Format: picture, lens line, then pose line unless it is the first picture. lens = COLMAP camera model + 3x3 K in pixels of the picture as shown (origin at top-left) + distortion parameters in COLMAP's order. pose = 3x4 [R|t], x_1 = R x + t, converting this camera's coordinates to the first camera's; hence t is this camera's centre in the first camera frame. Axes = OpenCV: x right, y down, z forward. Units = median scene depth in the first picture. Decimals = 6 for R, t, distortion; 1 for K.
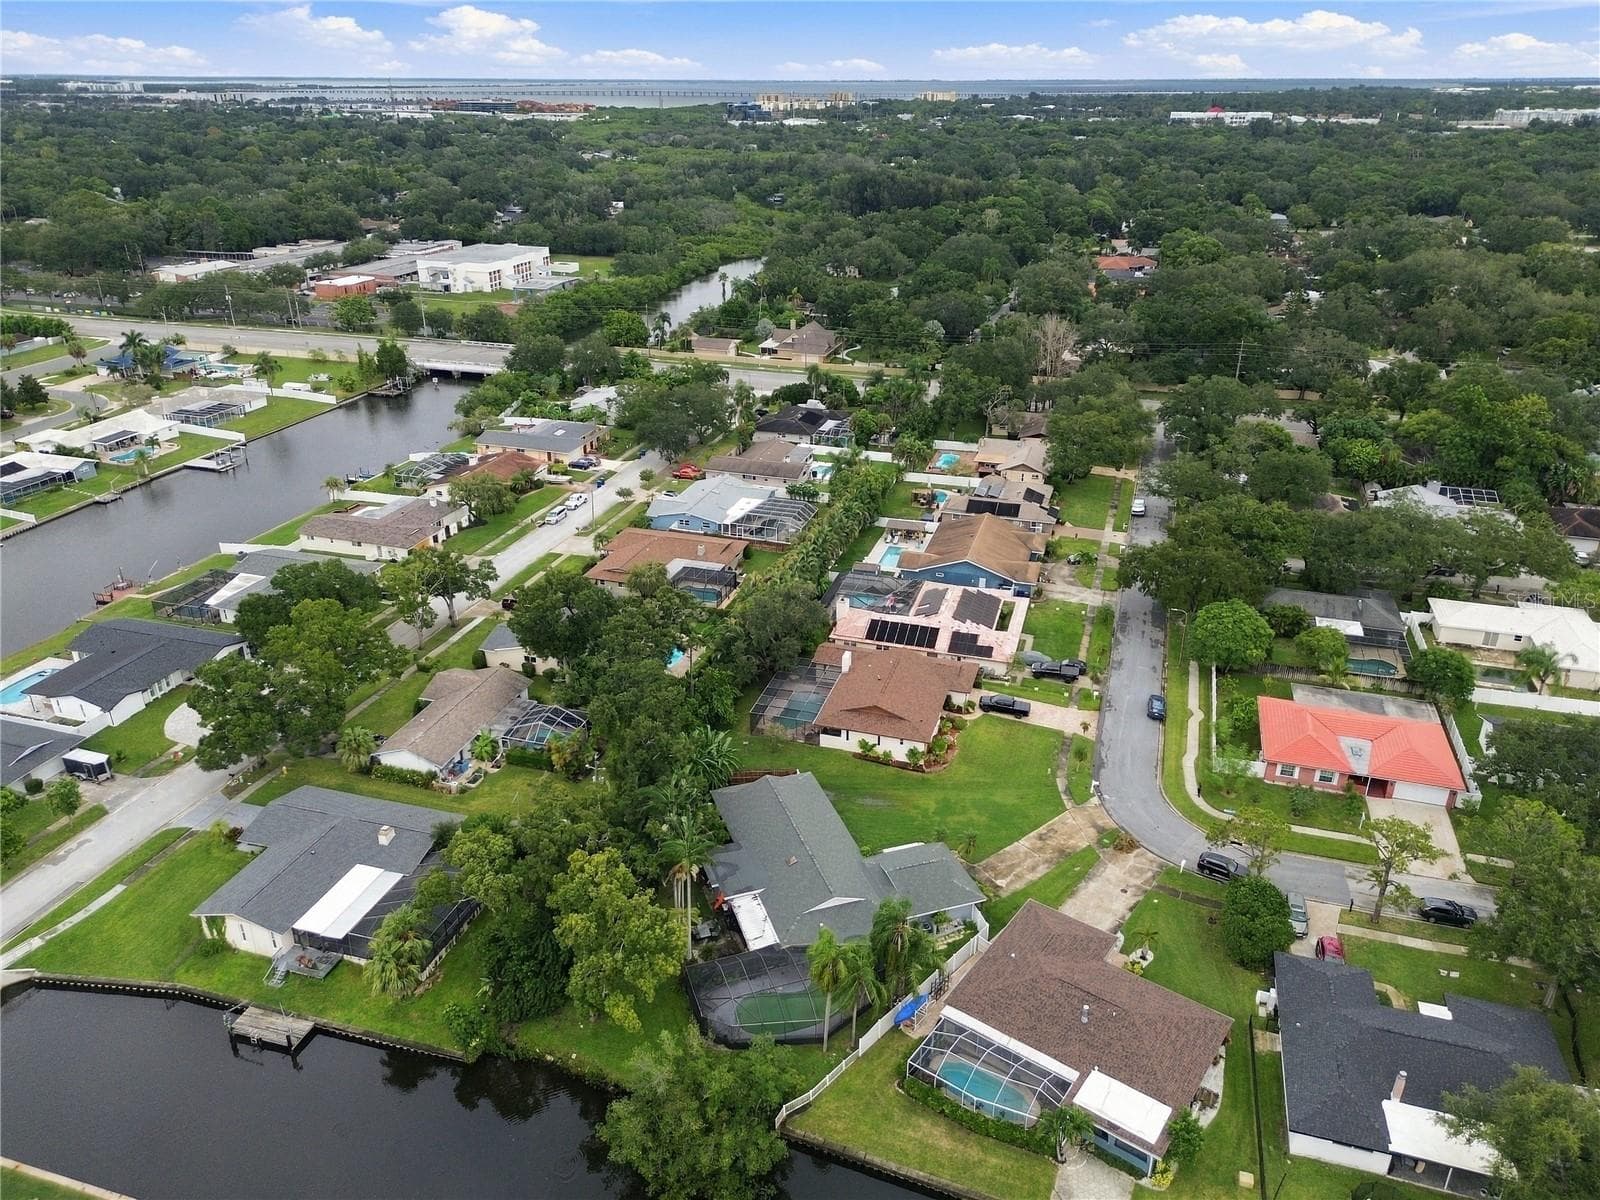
lens RADIAL K [[1136.6, 0, 800.0], [0, 1136.6, 600.0], [0, 0, 1]] dist [0.068154, -0.066255]
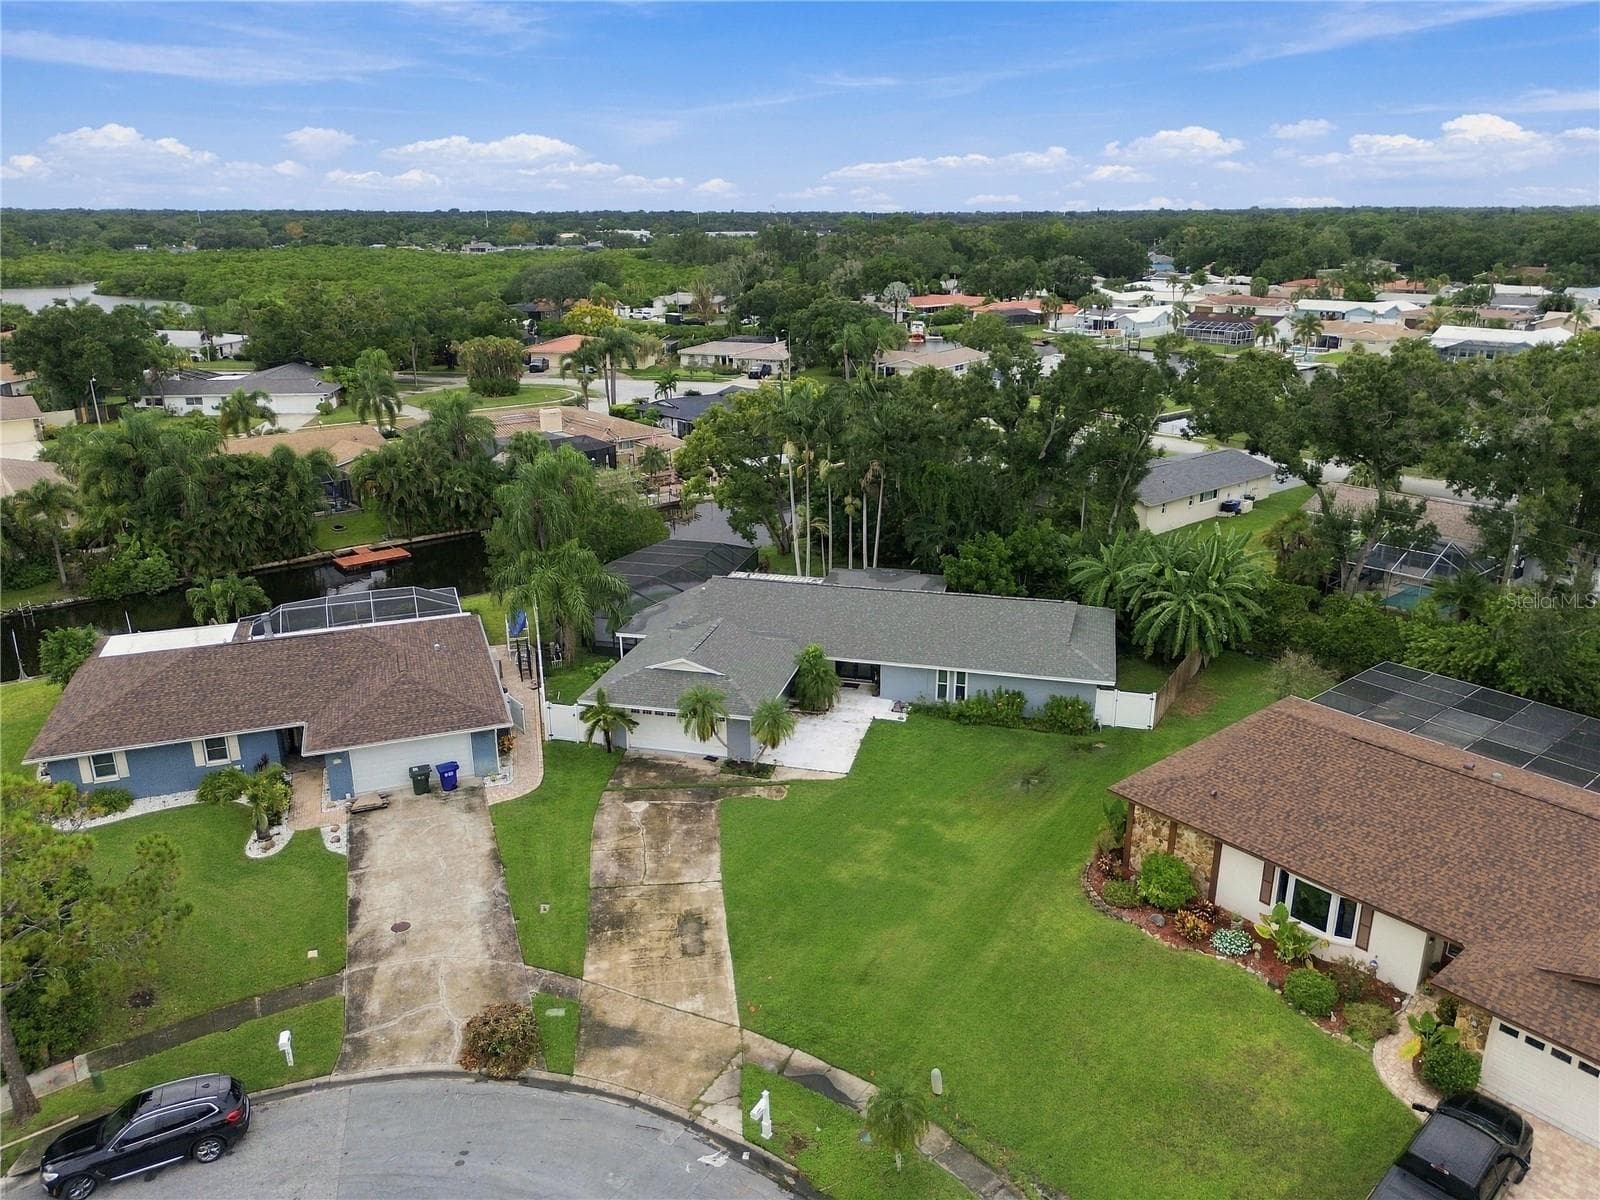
lens RADIAL K [[1136.6, 0, 800.0], [0, 1136.6, 600.0], [0, 0, 1]] dist [0.068154, -0.066255]
pose [[-0.548358, 0.269958, -0.791471, 0.464641], [-0.349149, 0.786107, 0.510030, -0.067935], [0.759867, 0.556020, -0.336813, 1.127452]]
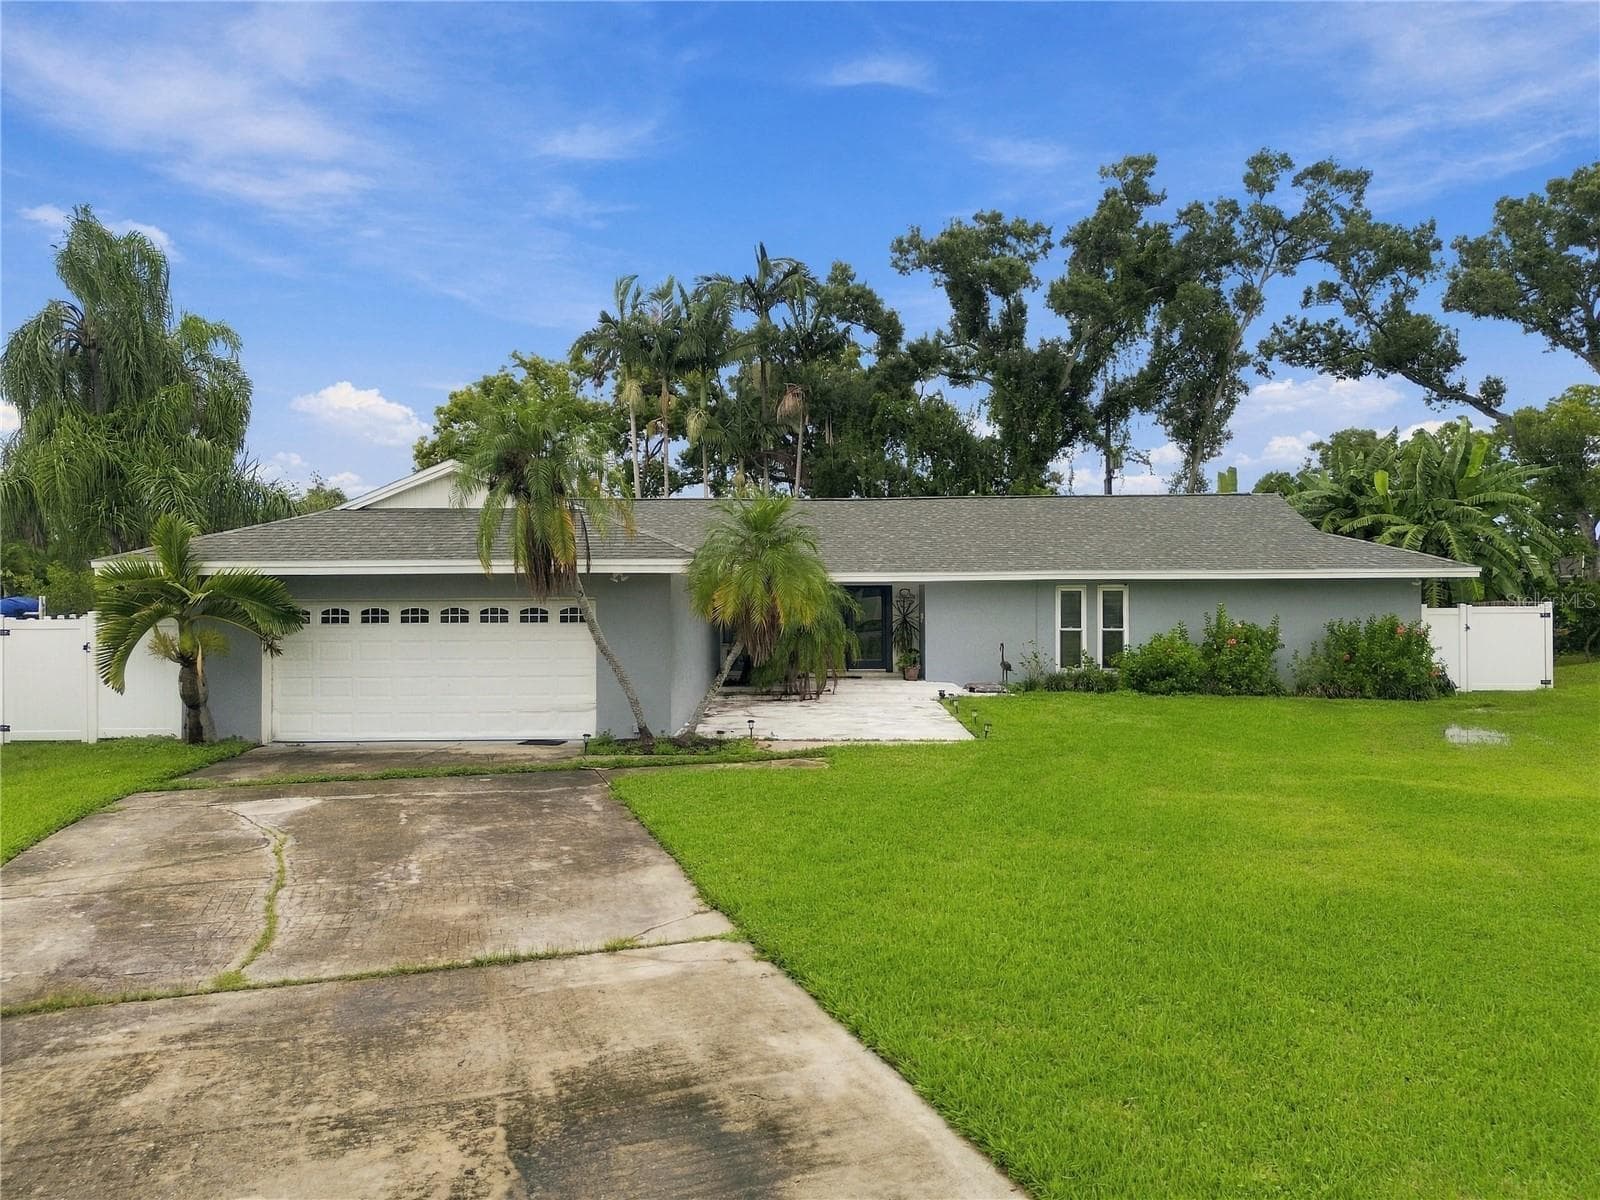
lens RADIAL K [[1136.6, 0, 800.0], [0, 1136.6, 600.0], [0, 0, 1]] dist [0.068154, -0.066255]
pose [[-0.343479, 0.007606, -0.939129, 0.257157], [-0.387867, 0.909555, 0.149226, 0.187985], [0.855325, 0.415513, -0.309463, 1.044280]]
